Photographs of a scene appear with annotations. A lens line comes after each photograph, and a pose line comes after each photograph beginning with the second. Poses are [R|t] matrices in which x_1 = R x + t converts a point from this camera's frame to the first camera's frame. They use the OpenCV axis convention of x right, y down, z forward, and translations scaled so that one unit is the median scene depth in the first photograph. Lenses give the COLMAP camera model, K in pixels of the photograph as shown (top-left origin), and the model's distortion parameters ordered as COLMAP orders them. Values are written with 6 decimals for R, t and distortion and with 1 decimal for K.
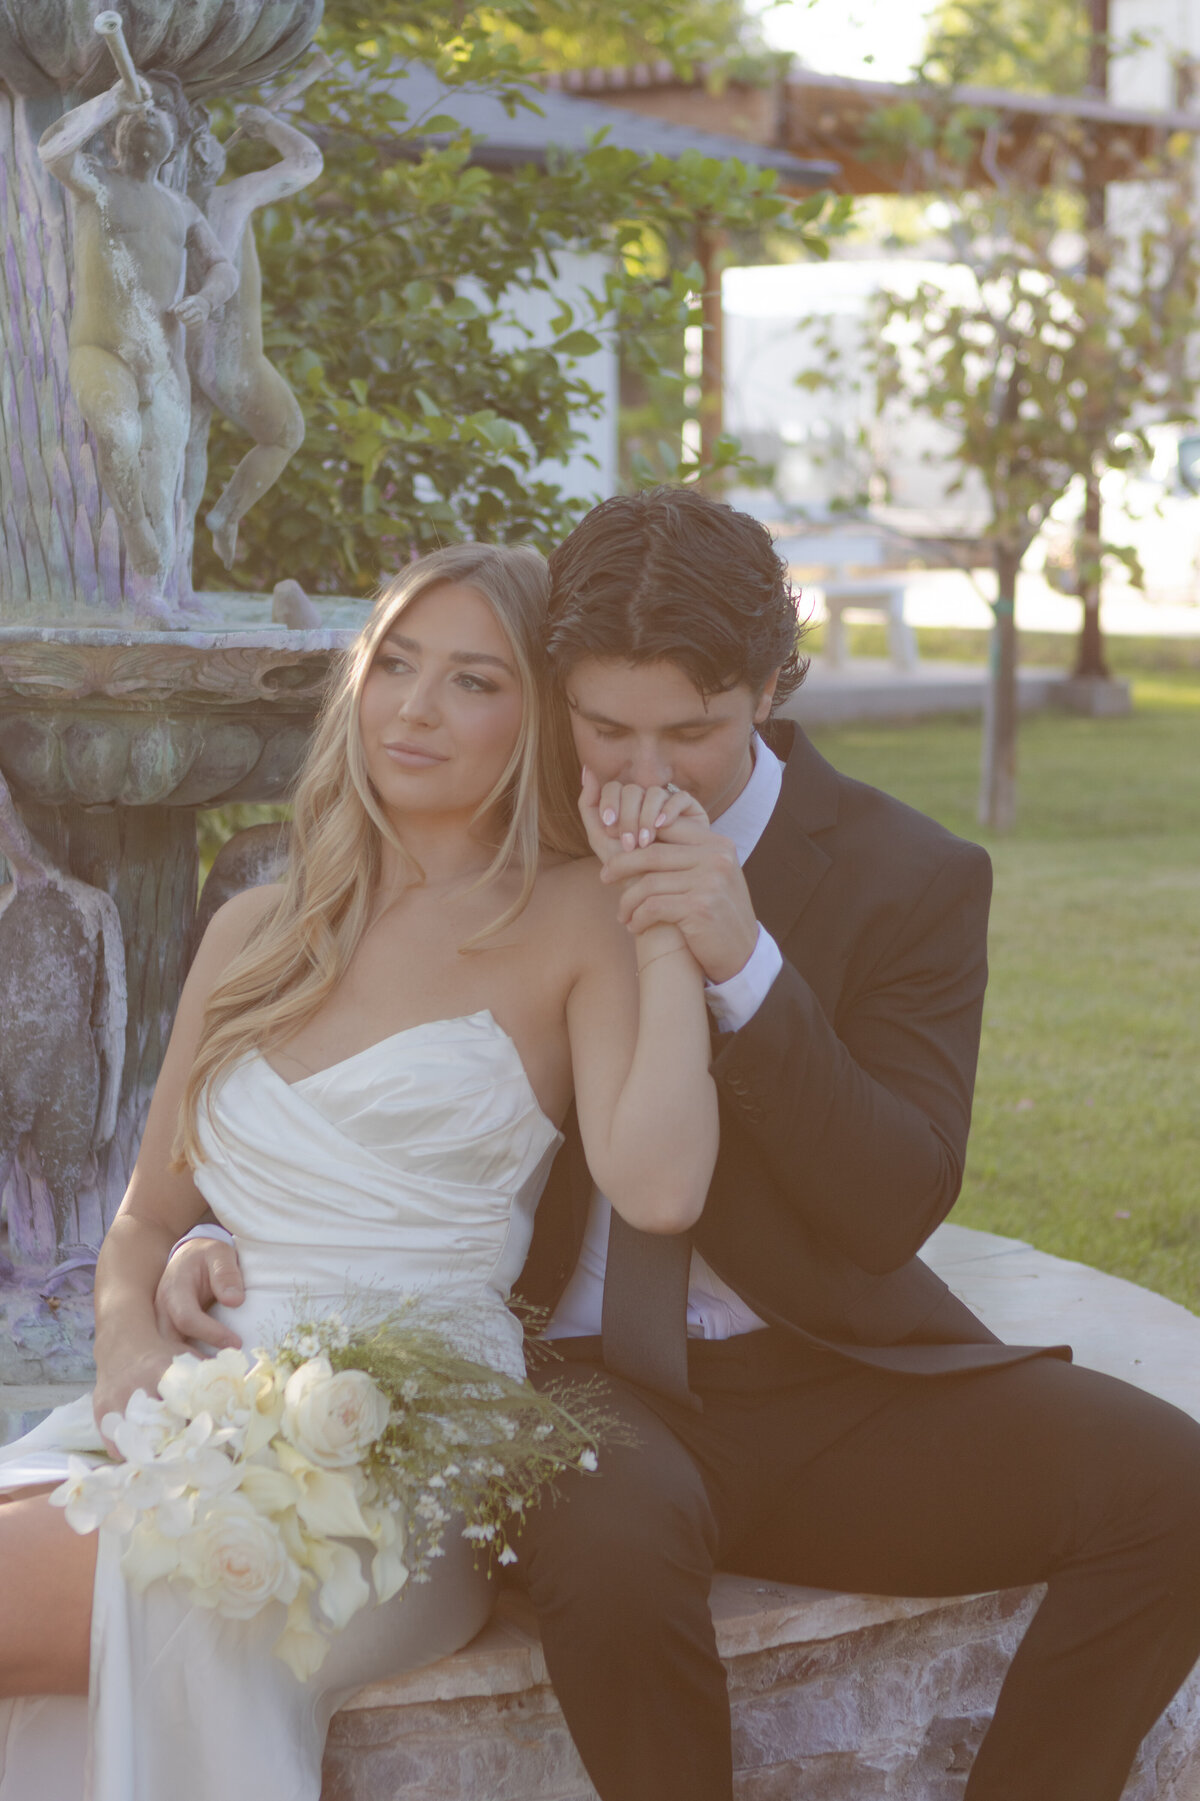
lens RADIAL K [[4207.4, 0, 580.3], [0, 4207.4, 867.5], [0, 0, 1]] dist [-0.036380, 0.000000]
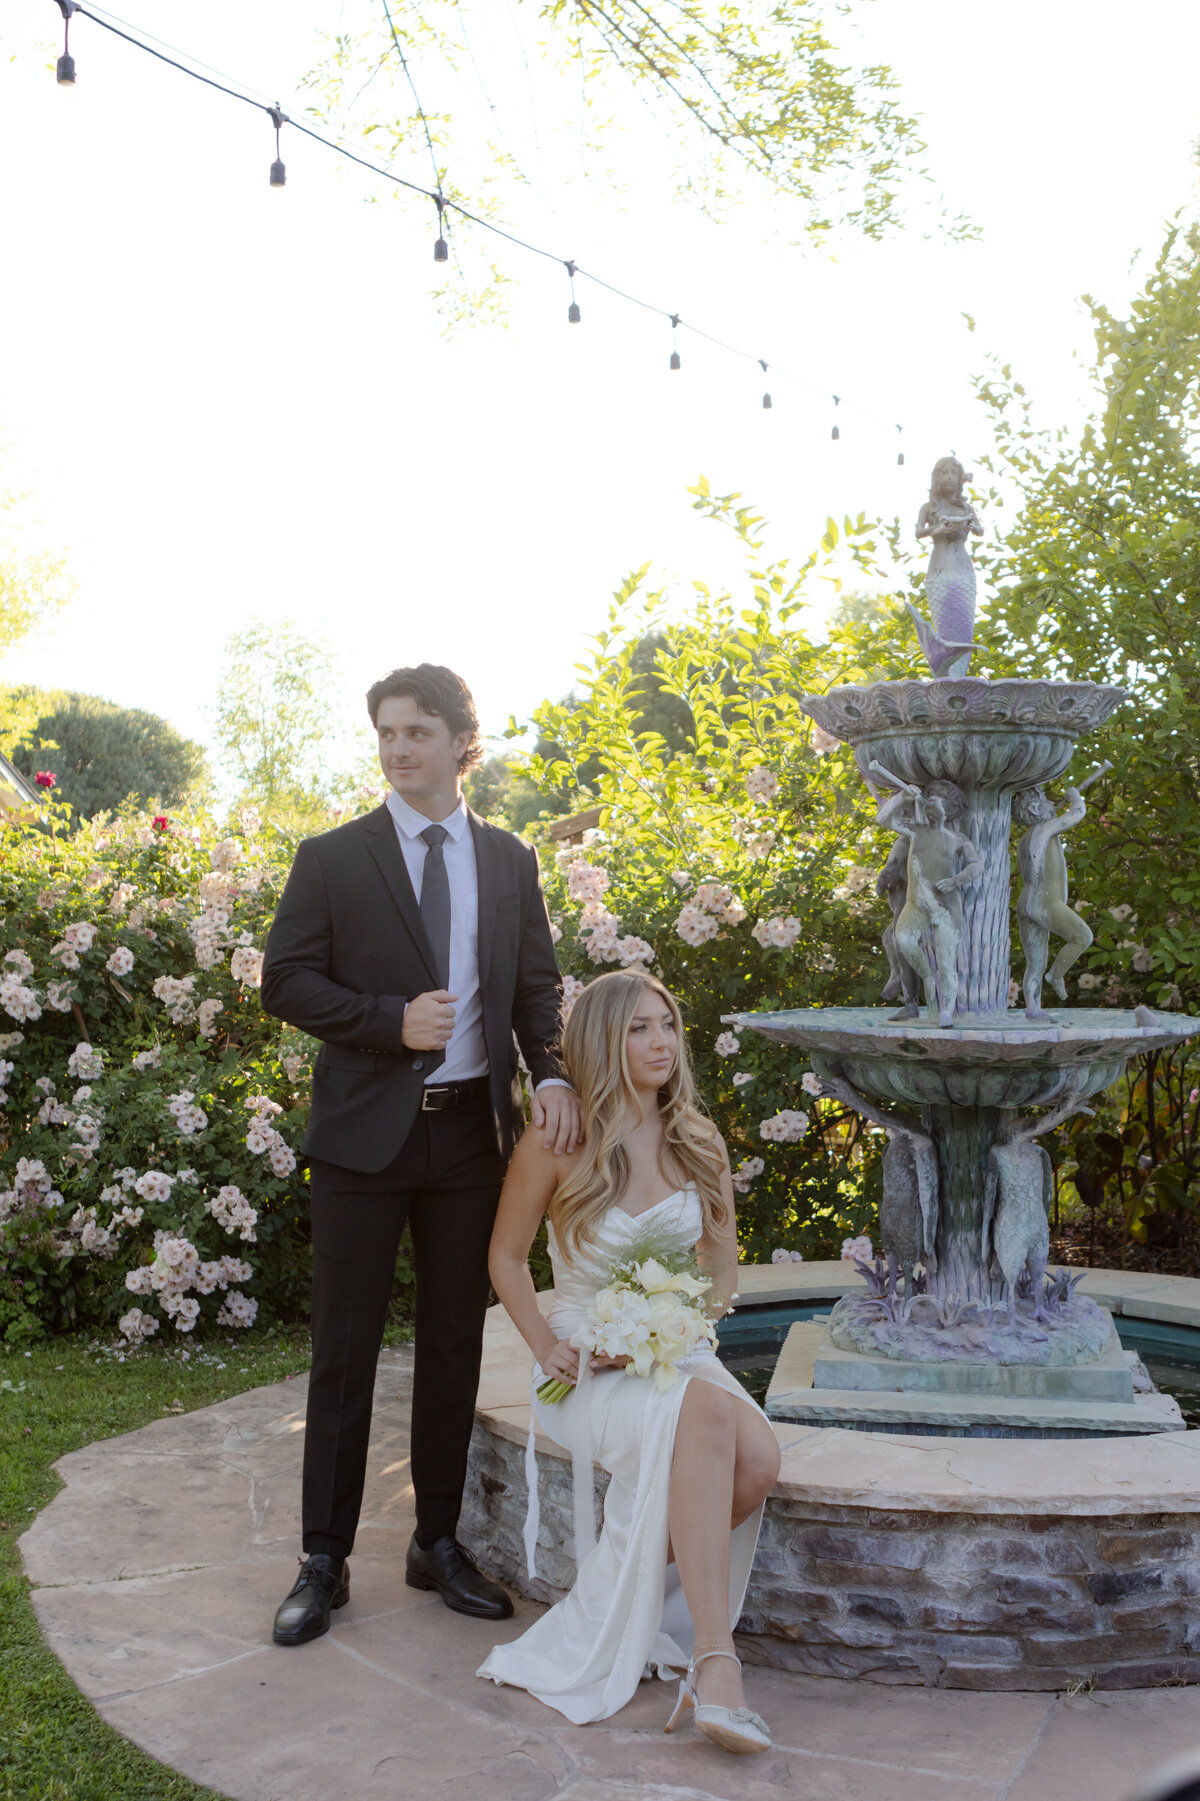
lens RADIAL K [[2035.4, 0, 617.0], [0, 2035.4, 912.9], [0, 0, 1]] dist [-0.007551, 0.000000]
pose [[0.612216, -0.004921, -0.790675, 0.662223], [-0.072753, 0.995388, -0.062528, -0.036462], [0.787337, 0.095805, 0.609034, 0.195322]]
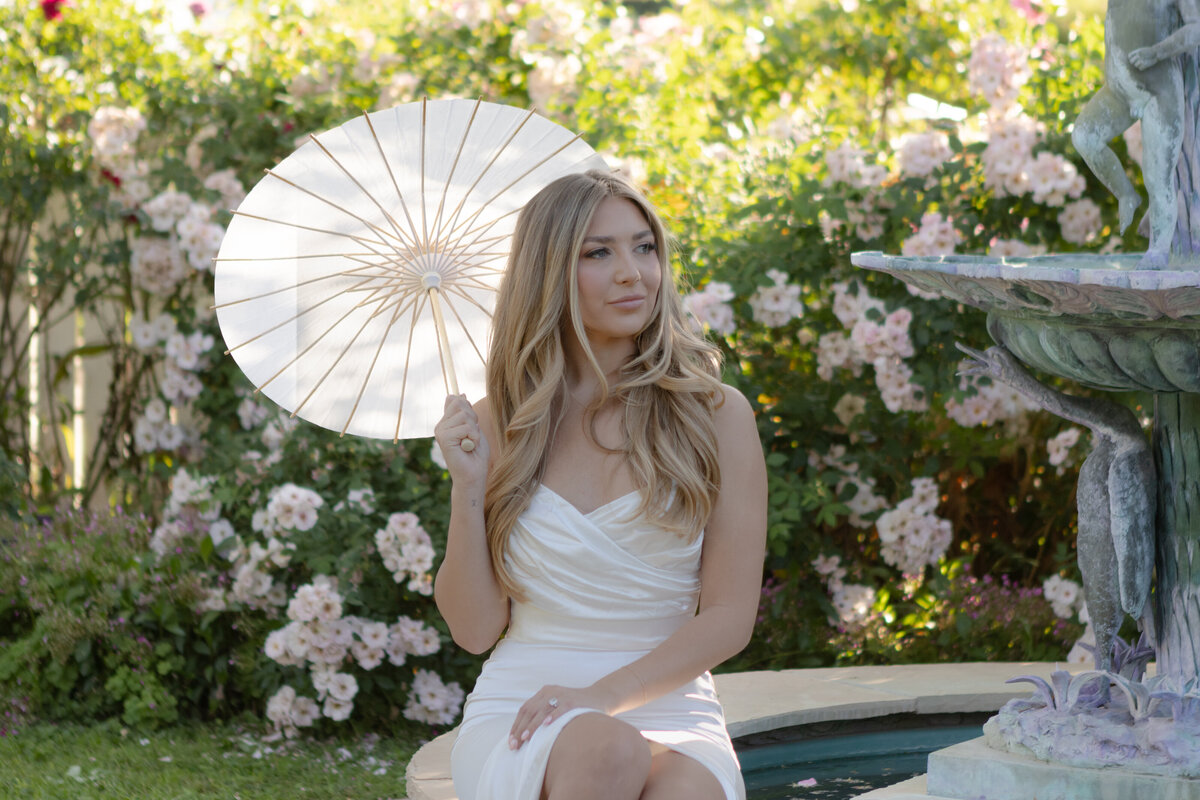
lens RADIAL K [[3802.6, 0, 596.3], [0, 3802.6, 399.9], [0, 0, 1]] dist [-0.076239, 0.000000]
pose [[0.296471, 0.059315, -0.953198, 1.138983], [-0.100756, 0.994442, 0.030544, -0.032997], [0.949712, 0.086985, 0.300799, 0.418945]]
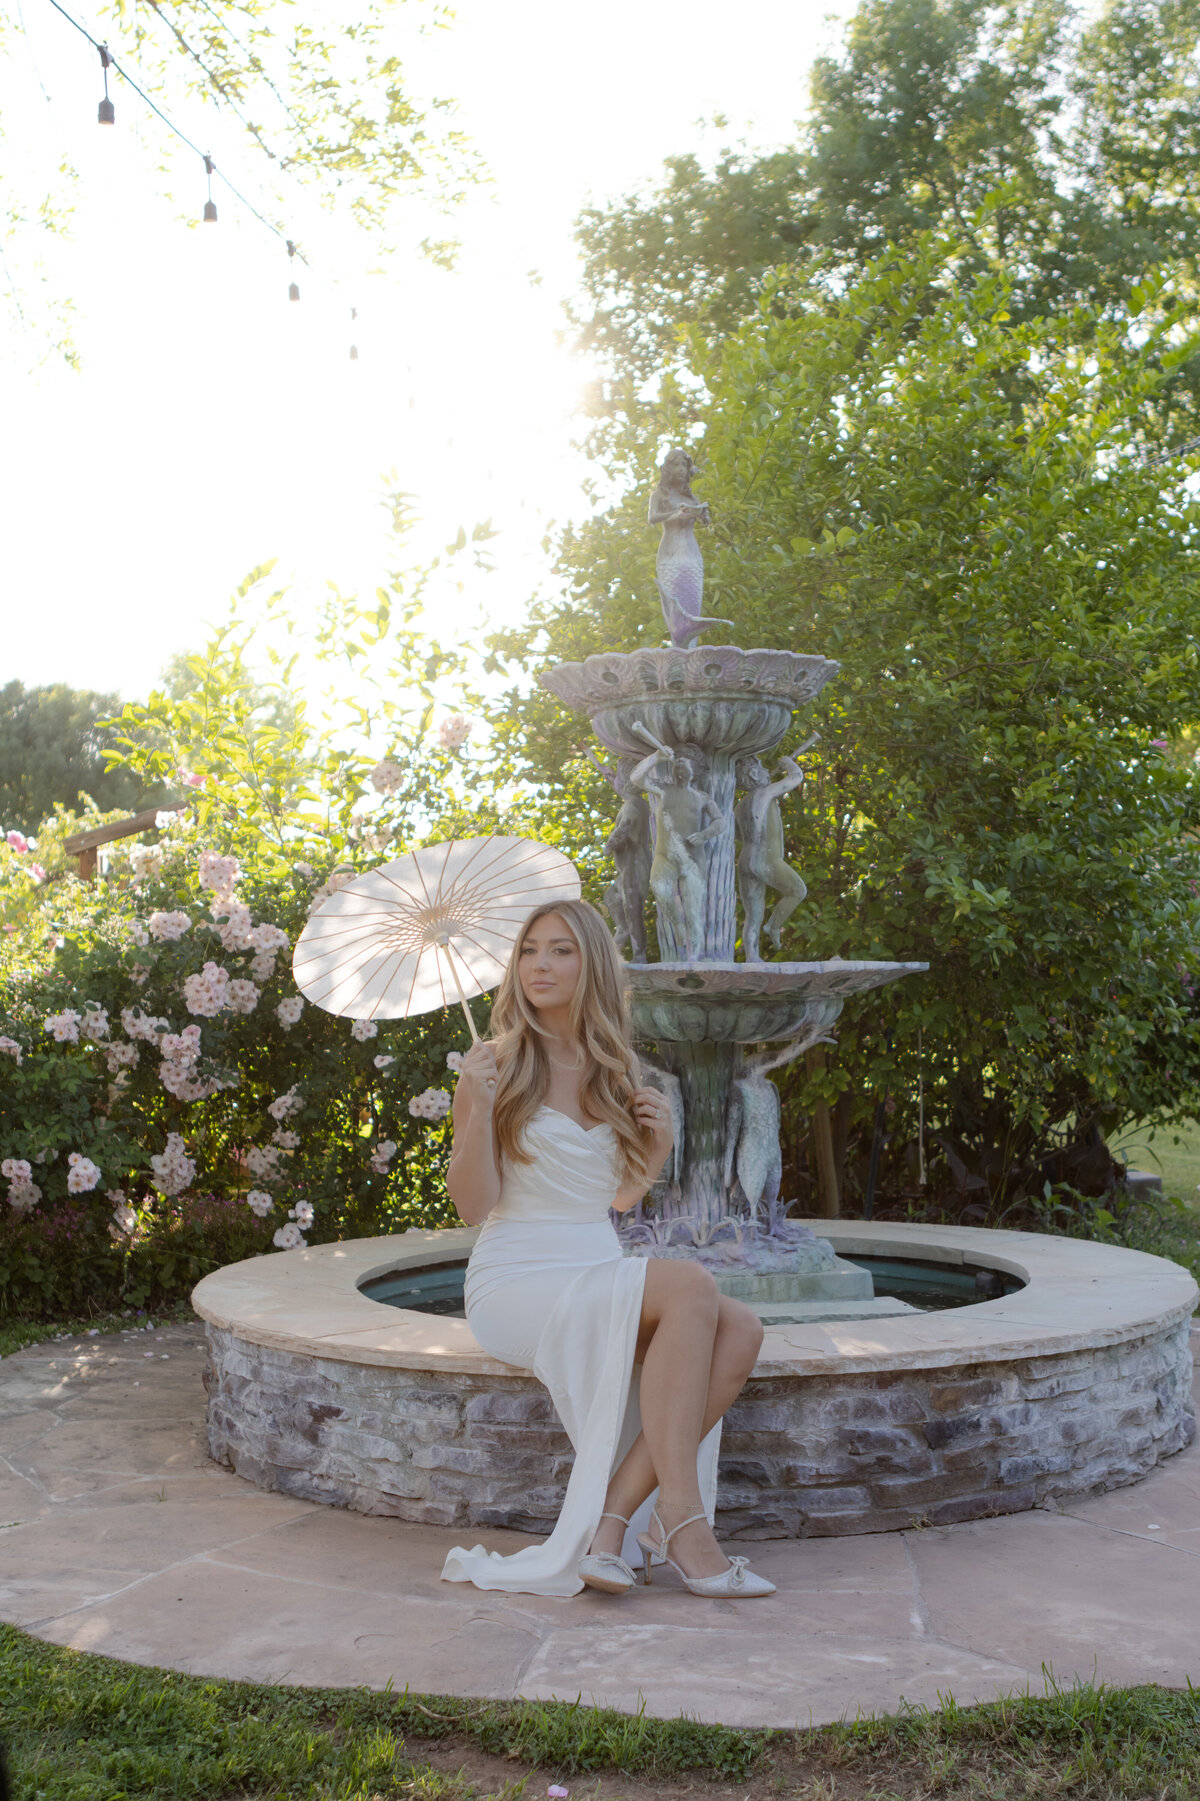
lens RADIAL K [[2035.4, 0, 600.7], [0, 2035.4, 928.8], [0, 0, 1]] dist [-0.007551, 0.000000]
pose [[0.831560, -0.027605, -0.554749, 0.519153], [-0.038969, 0.993404, -0.107847, 0.050432], [0.554066, 0.111299, 0.824999, -0.008957]]
